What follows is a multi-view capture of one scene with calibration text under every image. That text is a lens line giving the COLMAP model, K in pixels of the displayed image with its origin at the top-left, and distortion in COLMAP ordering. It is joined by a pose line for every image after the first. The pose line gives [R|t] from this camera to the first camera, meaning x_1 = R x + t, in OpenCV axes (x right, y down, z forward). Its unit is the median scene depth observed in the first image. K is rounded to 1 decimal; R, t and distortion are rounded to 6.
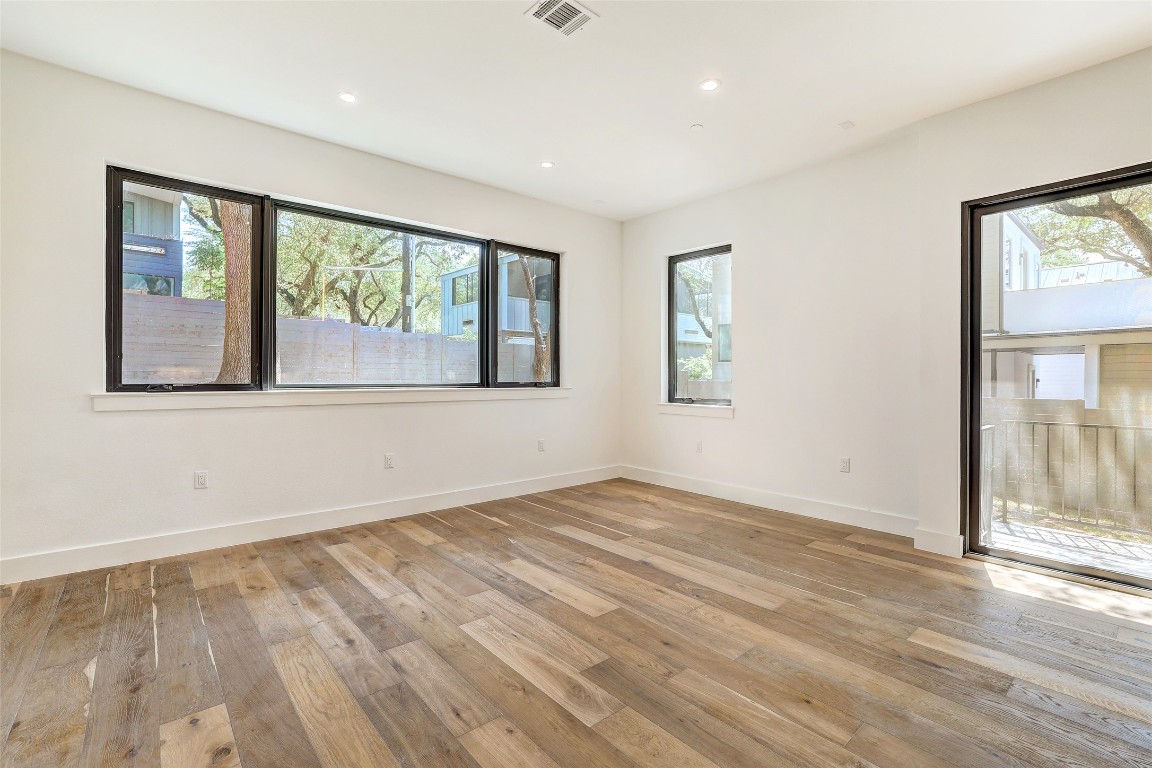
lens RADIAL K [[520.7, 0, 574.8], [0, 520.7, 366.2], [0, 0, 1]] dist [-0.028315, 0.010103]
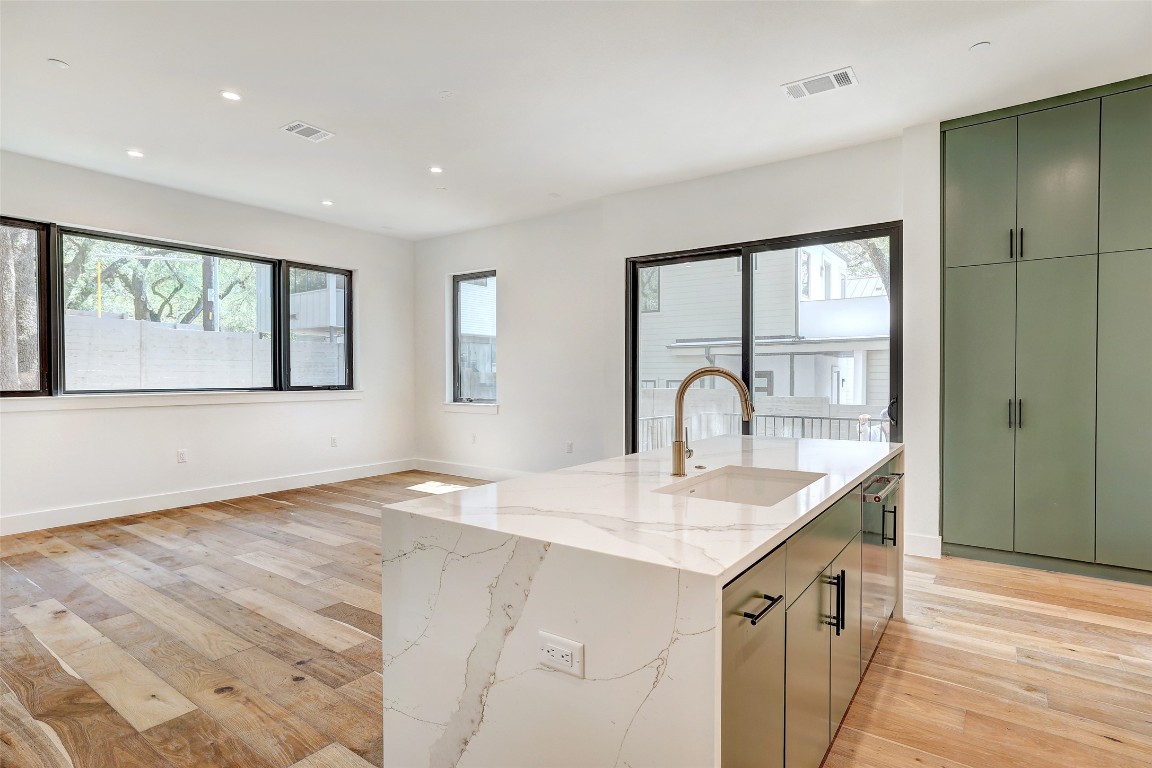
lens RADIAL K [[594.2, 0, 568.6], [0, 594.2, 379.6], [0, 0, 1]] dist [0.002690, 0.006778]
pose [[0.975674, -0.004903, 0.219172, 0.225613], [-0.000505, 0.999697, 0.024610, -0.023134], [-0.219227, -0.024122, 0.975376, -0.561777]]
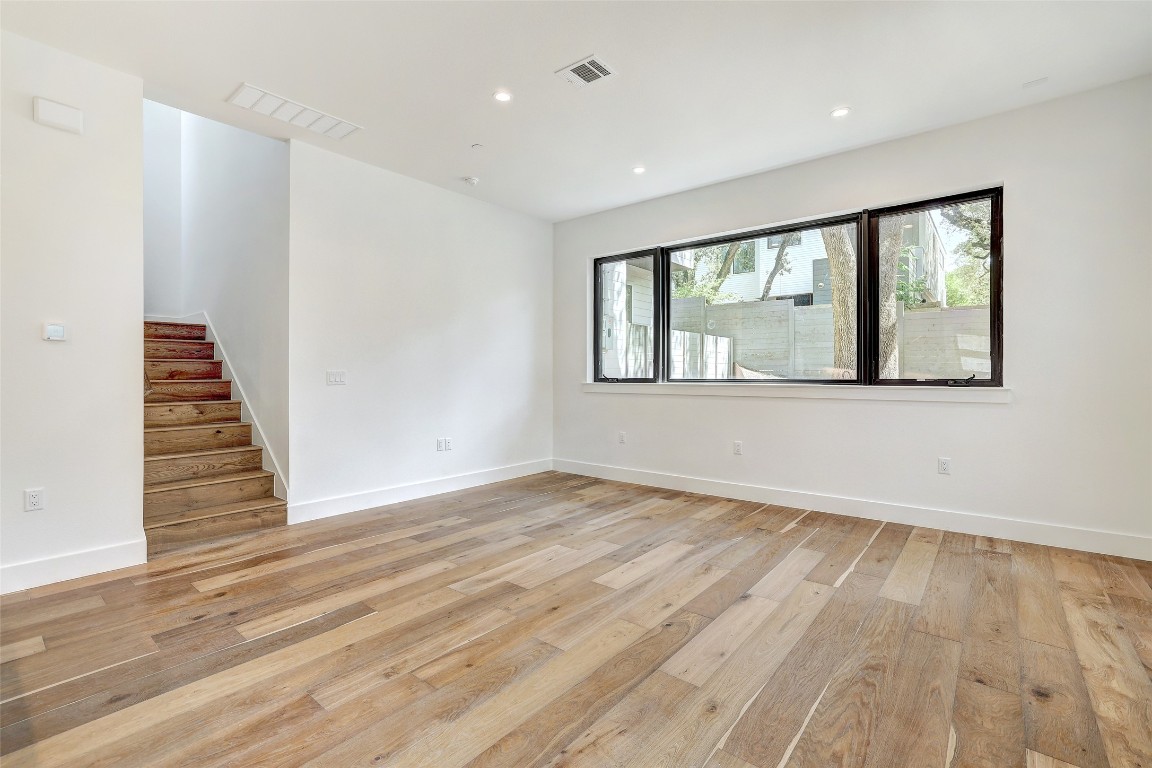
lens RADIAL K [[515.8, 0, 560.5], [0, 515.8, 374.3], [0, 0, 1]] dist [-0.019479, 0.004068]
pose [[0.152215, -0.003512, -0.988341, 0.827705], [0.021899, 0.999760, -0.000180, 0.017732], [0.988105, -0.021616, 0.152255, 0.548354]]
